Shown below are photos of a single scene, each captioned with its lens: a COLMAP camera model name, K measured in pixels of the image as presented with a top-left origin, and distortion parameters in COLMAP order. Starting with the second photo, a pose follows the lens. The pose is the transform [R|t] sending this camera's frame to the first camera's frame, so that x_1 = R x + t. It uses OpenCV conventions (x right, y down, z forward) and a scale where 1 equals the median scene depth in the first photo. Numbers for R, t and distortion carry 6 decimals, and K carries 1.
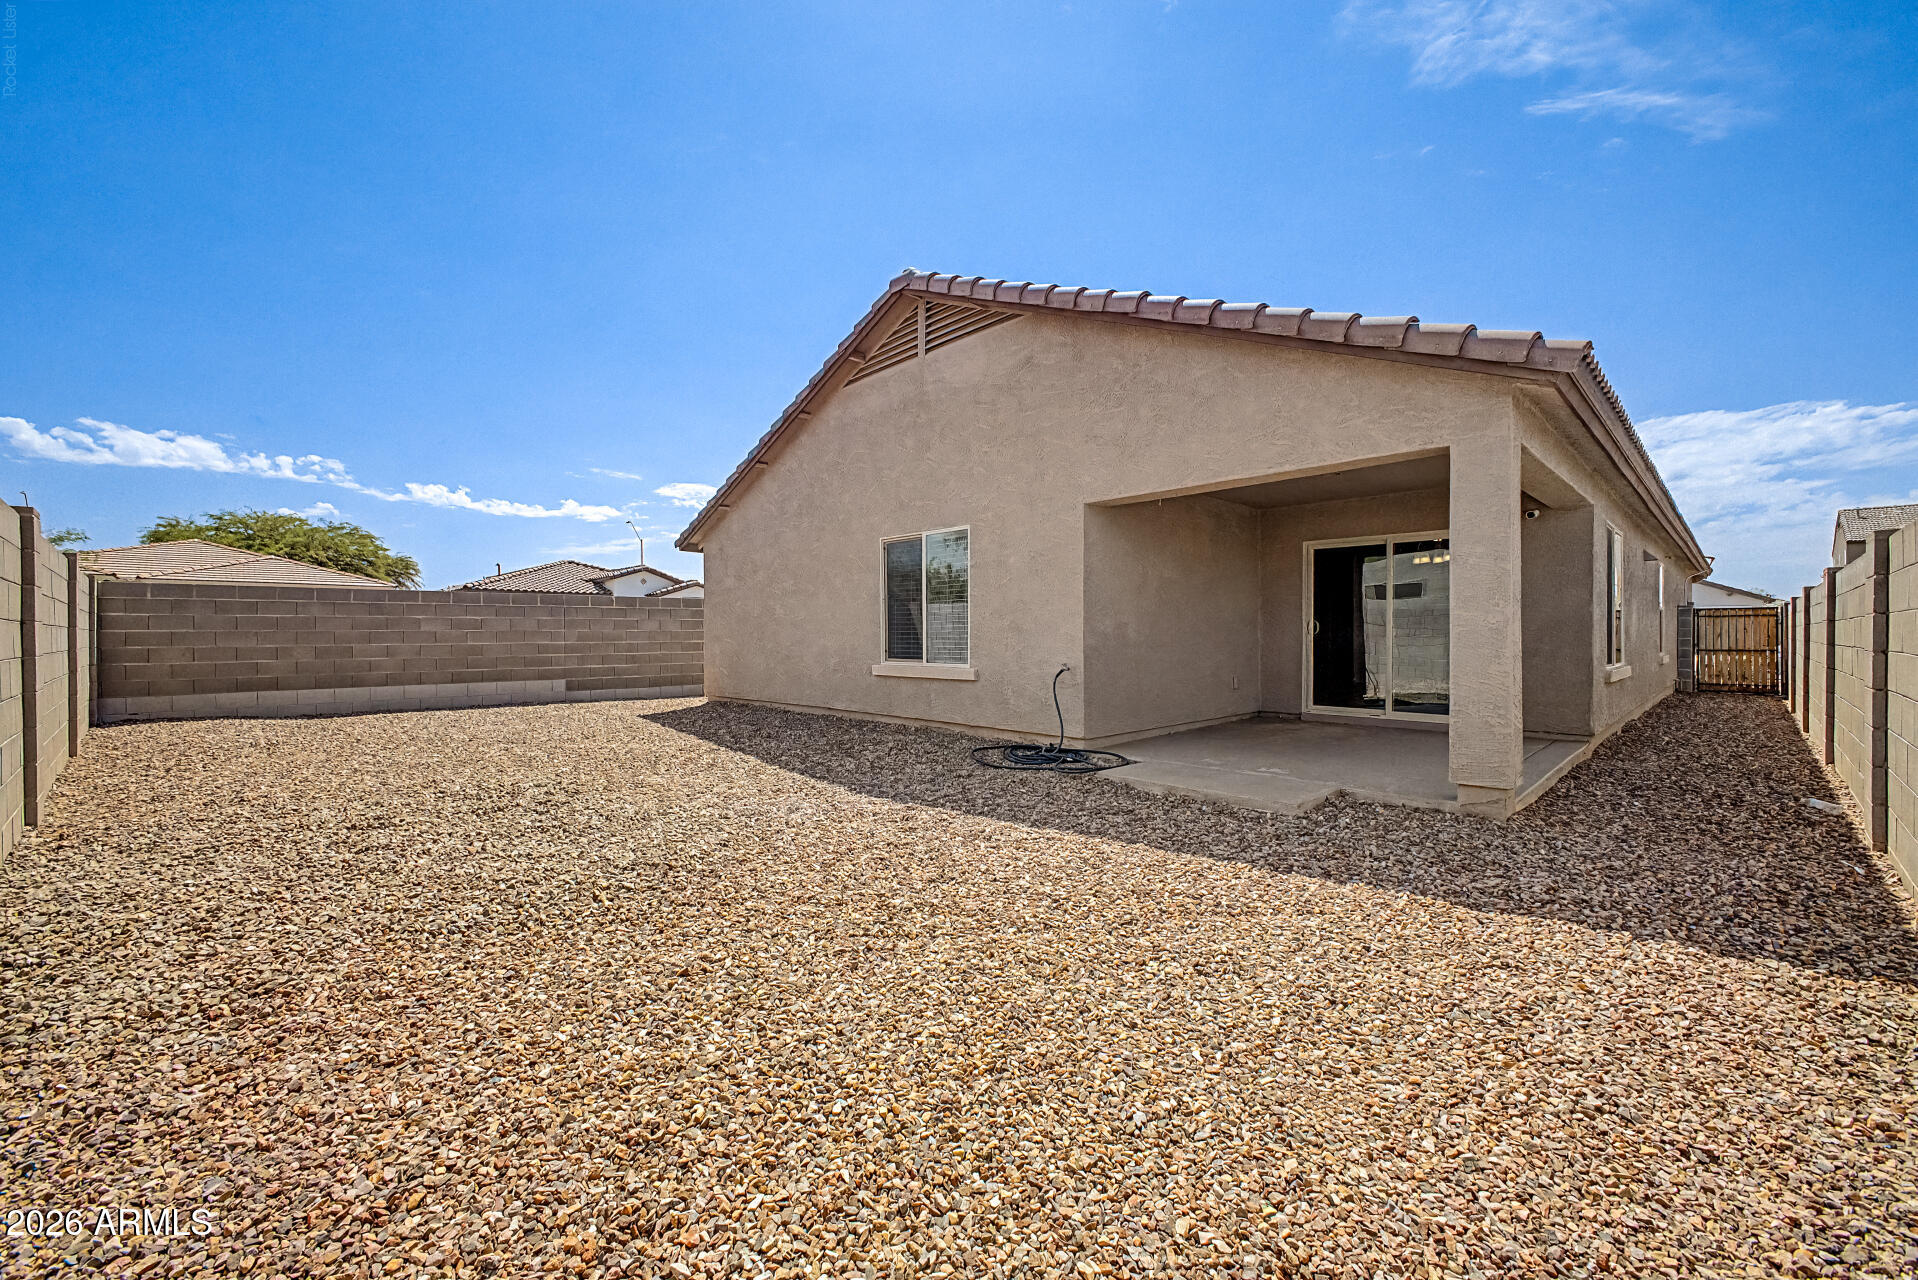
lens RADIAL K [[755.5, 0, 1024.9], [0, 755.5, 637.6], [0, 0, 1]] dist [0.018459, -0.004358]
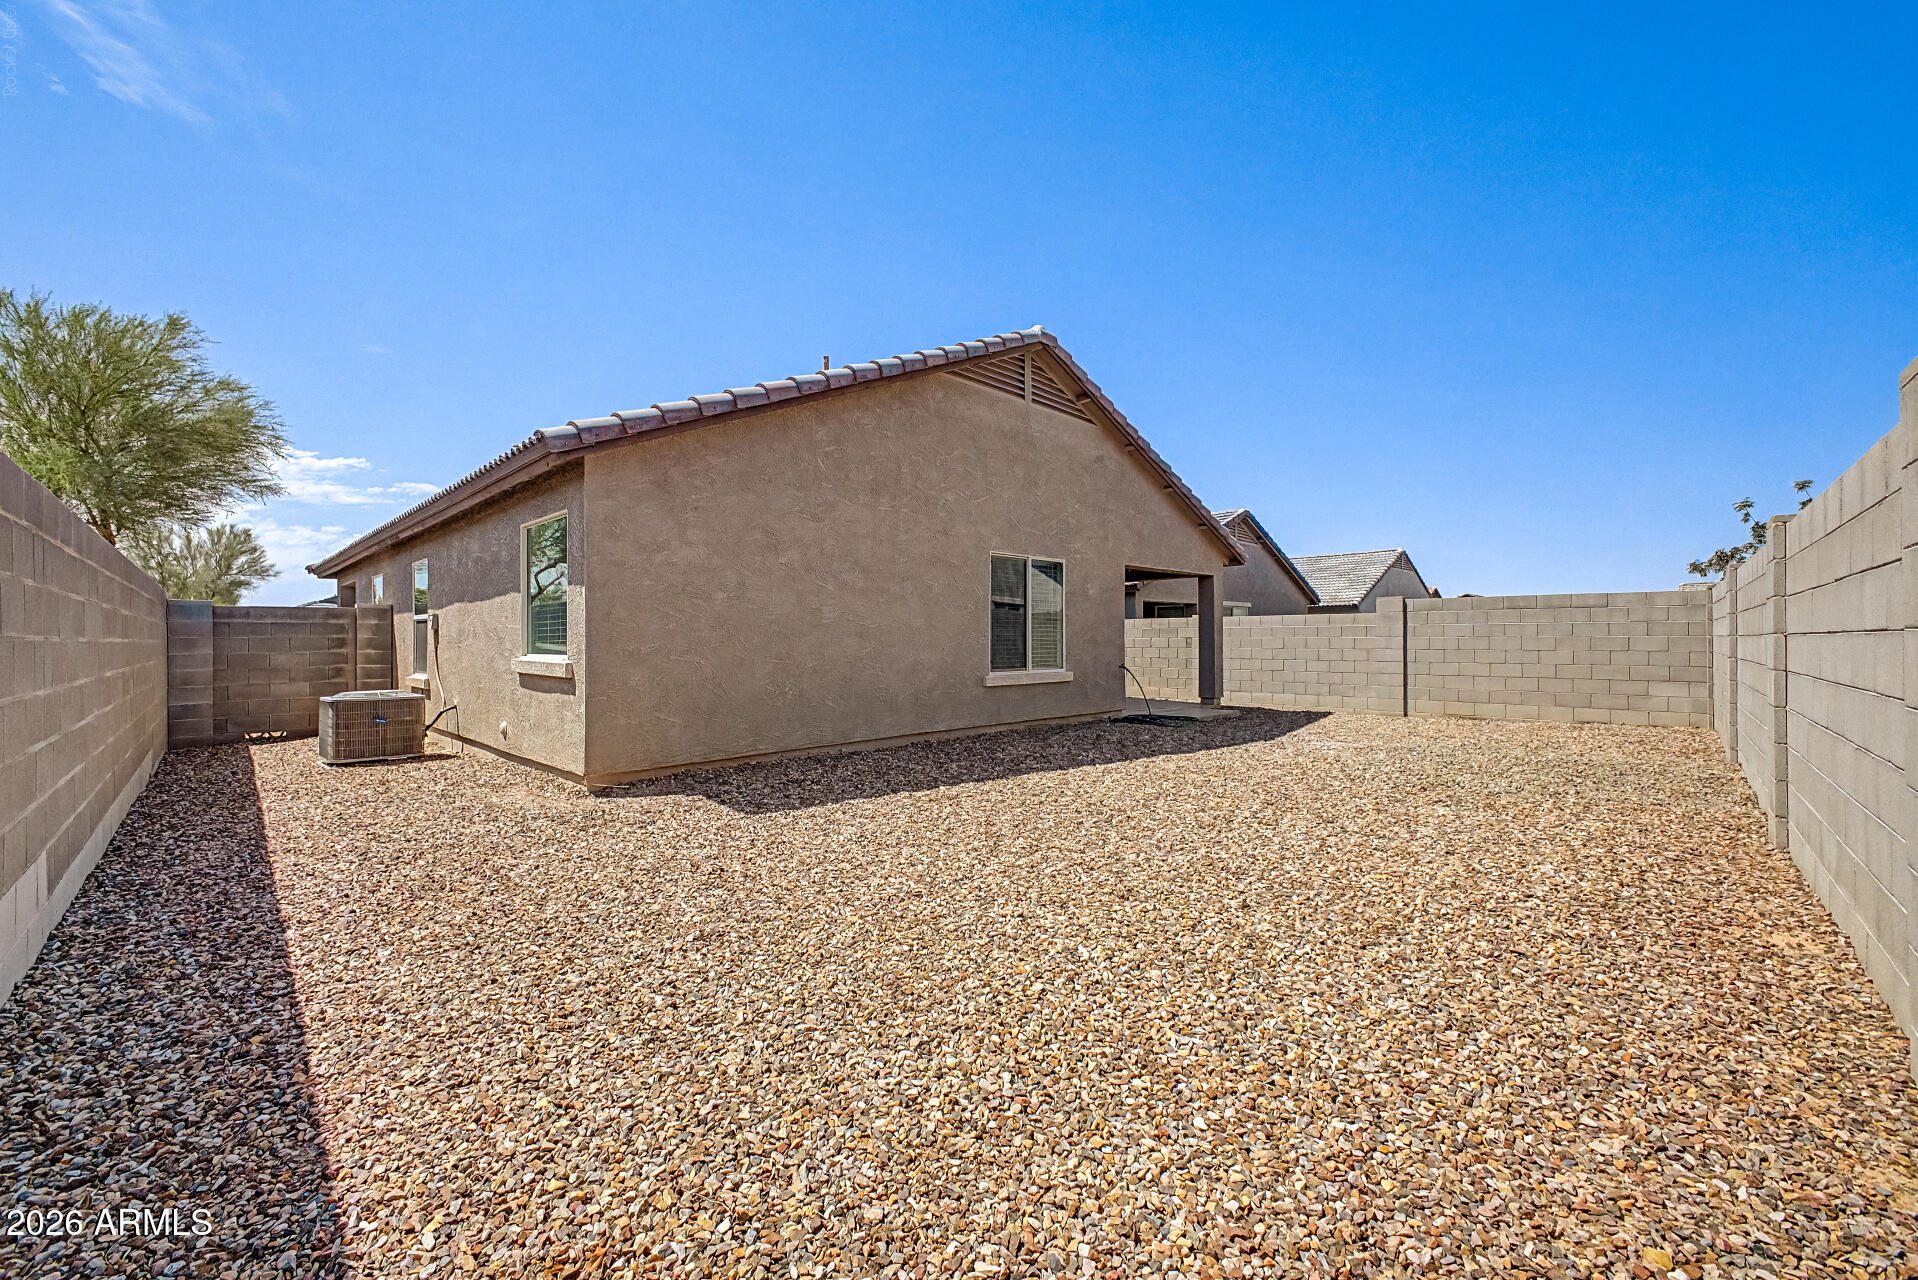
lens RADIAL K [[755.5, 0, 958.6], [0, 755.5, 639.8], [0, 0, 1]] dist [0.018459, -0.004358]
pose [[0.022229, 0.001747, 0.999751, -1.272060], [0.004155, 0.999990, -0.001840, -0.011717], [-0.999744, 0.004195, 0.022221, 1.077363]]
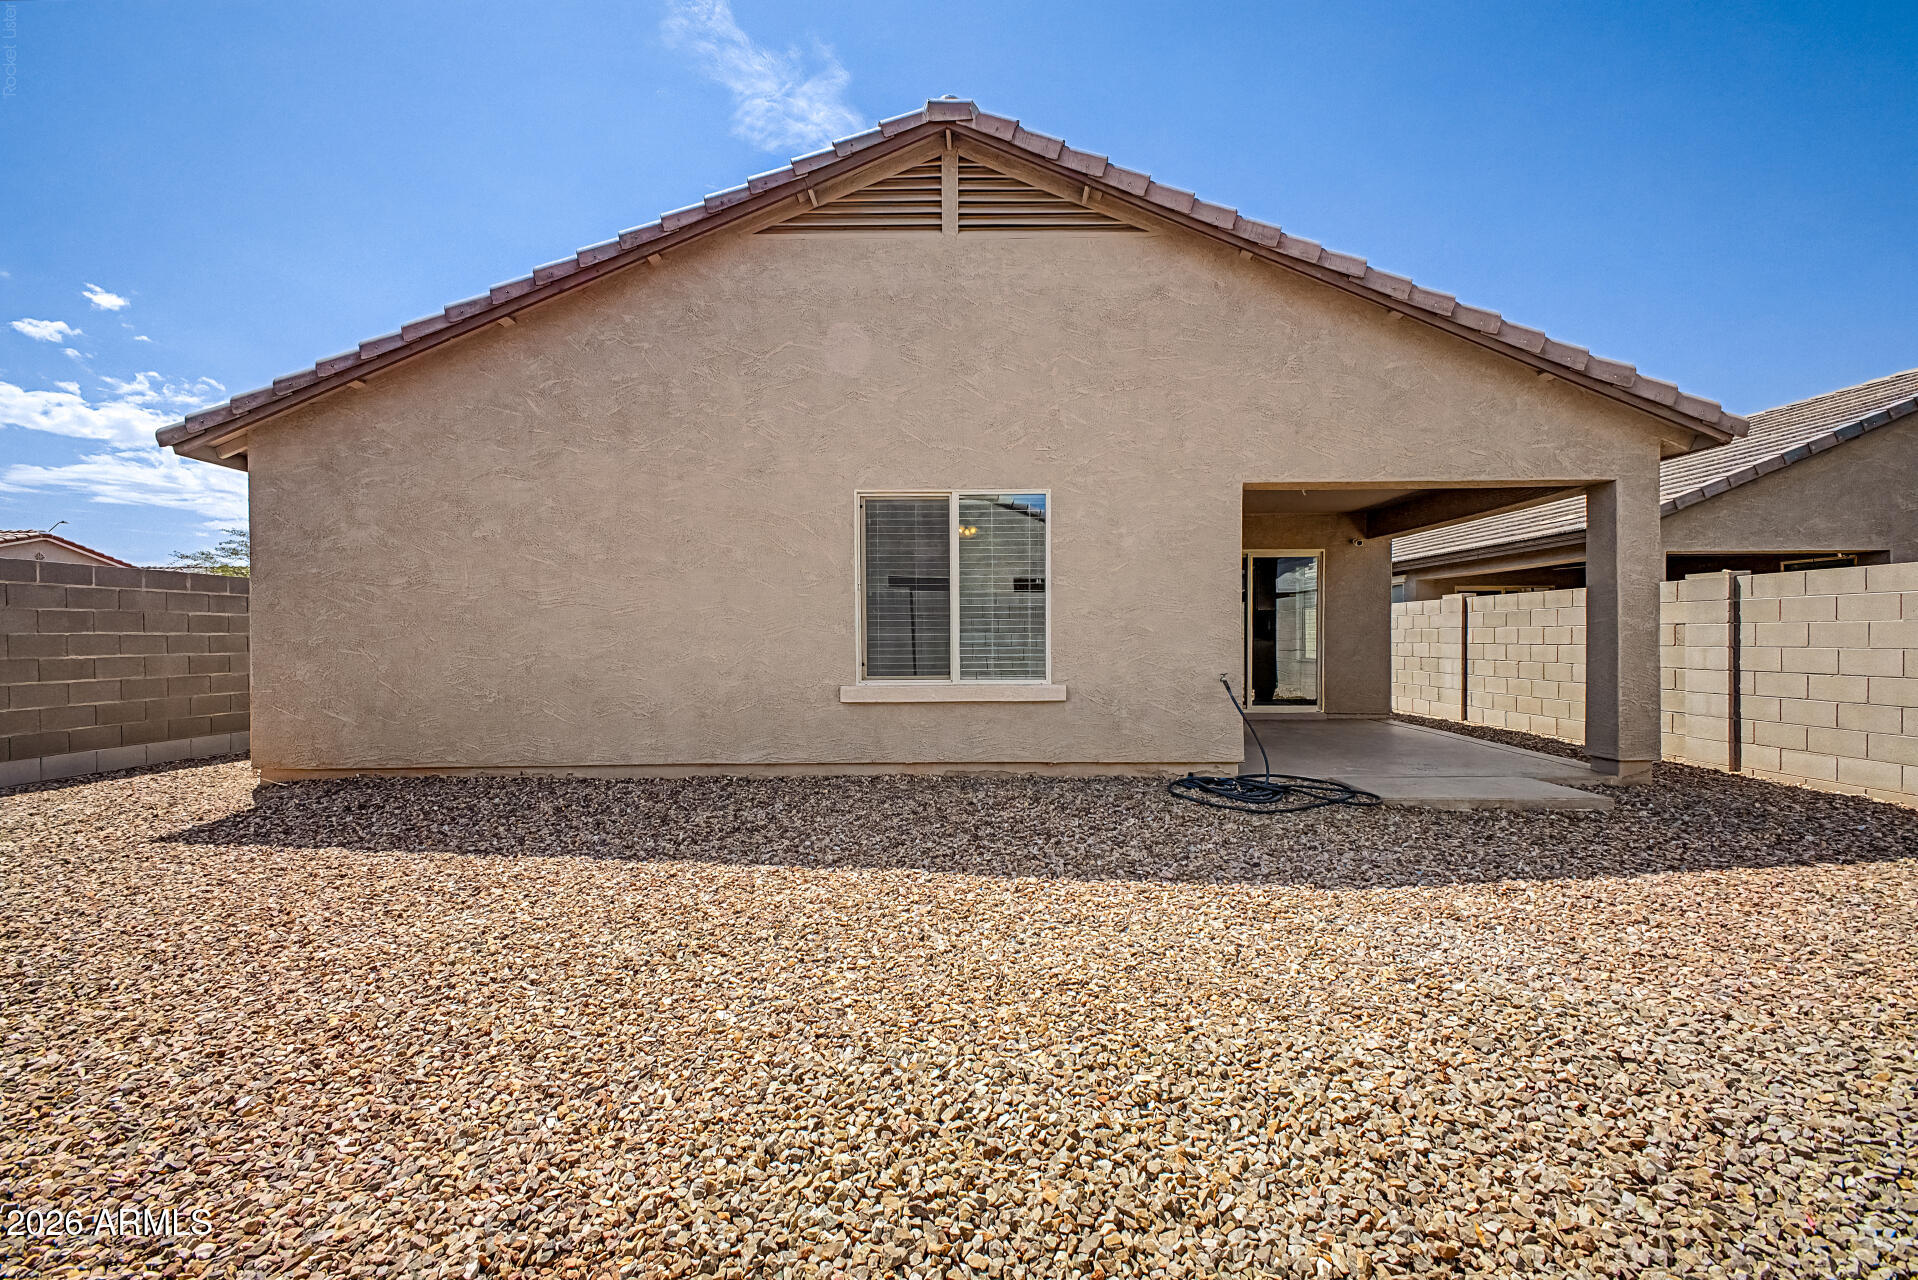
lens RADIAL K [[755.5, 0, 957.6], [0, 755.5, 642.7], [0, 0, 1]] dist [0.018459, -0.004358]
pose [[0.725894, -0.005576, 0.687783, -0.606426], [0.005722, 0.999981, 0.002067, -0.002293], [-0.687782, 0.002435, 0.725913, 0.498530]]
